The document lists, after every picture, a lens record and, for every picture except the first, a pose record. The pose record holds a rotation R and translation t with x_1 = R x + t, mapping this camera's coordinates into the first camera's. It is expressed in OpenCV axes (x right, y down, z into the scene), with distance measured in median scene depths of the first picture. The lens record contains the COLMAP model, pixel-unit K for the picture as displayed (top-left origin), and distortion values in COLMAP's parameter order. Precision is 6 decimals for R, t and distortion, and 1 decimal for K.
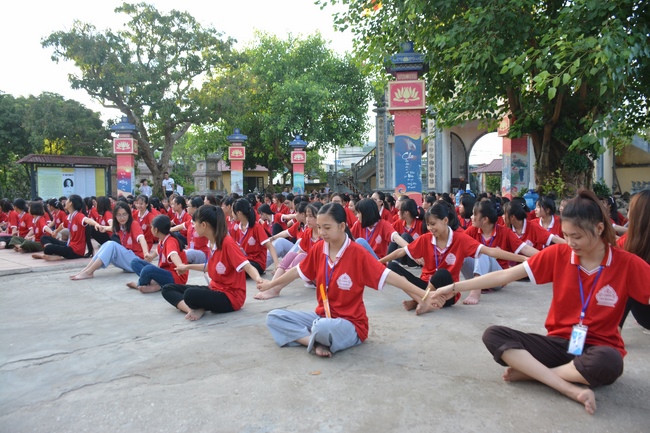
lens RADIAL K [[493.7, 0, 325.0], [0, 493.7, 216.5], [0, 0, 1]] dist [-0.149616, 0.099857]
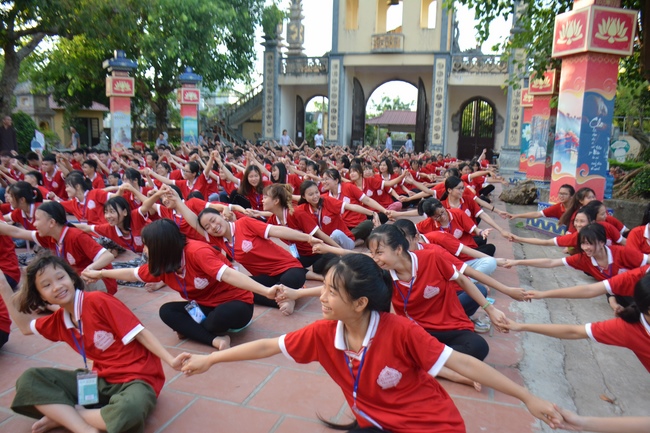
lens RADIAL K [[492.4, 0, 333.3], [0, 492.4, 239.4], [0, 0, 1]] dist [-0.159861, 0.099825]
pose [[0.910067, -0.047812, 0.411695, -0.153337], [-0.019263, 0.987371, 0.157251, -0.020375], [-0.414014, -0.151040, 0.897652, 0.184790]]
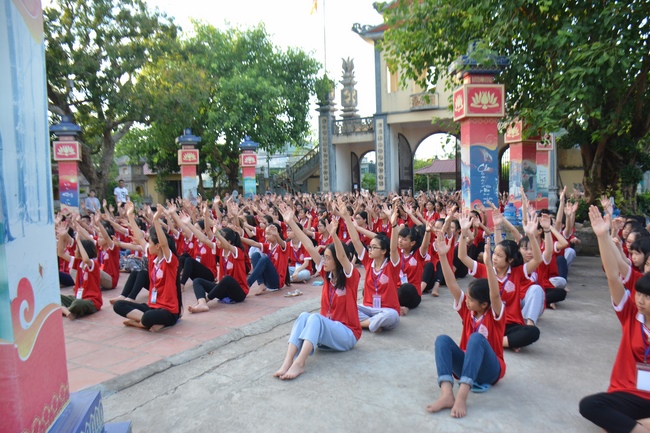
lens RADIAL K [[492.4, 0, 333.3], [0, 492.4, 239.4], [0, 0, 1]] dist [-0.159861, 0.099825]
pose [[0.971813, -0.040020, 0.232333, -0.107769], [0.028003, 0.998105, 0.054797, -0.016976], [-0.234086, -0.046747, 0.971091, 0.066279]]
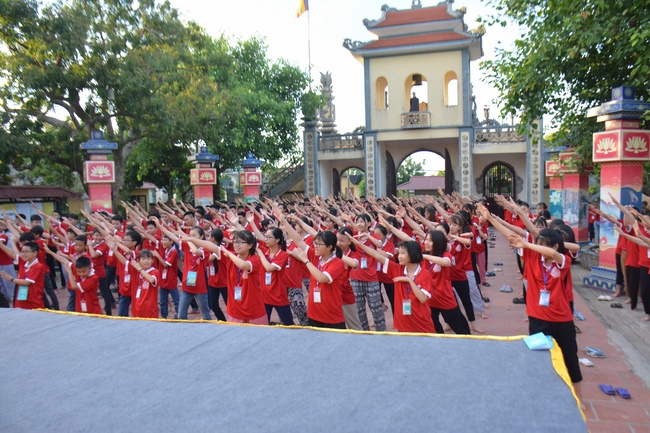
lens RADIAL K [[492.4, 0, 333.3], [0, 492.4, 239.4], [0, 0, 1]] dist [-0.159861, 0.099825]
pose [[0.912196, -0.049867, 0.406707, -0.253628], [0.034338, 0.998379, 0.045396, -0.043022], [-0.408312, -0.027445, 0.912430, 0.137499]]
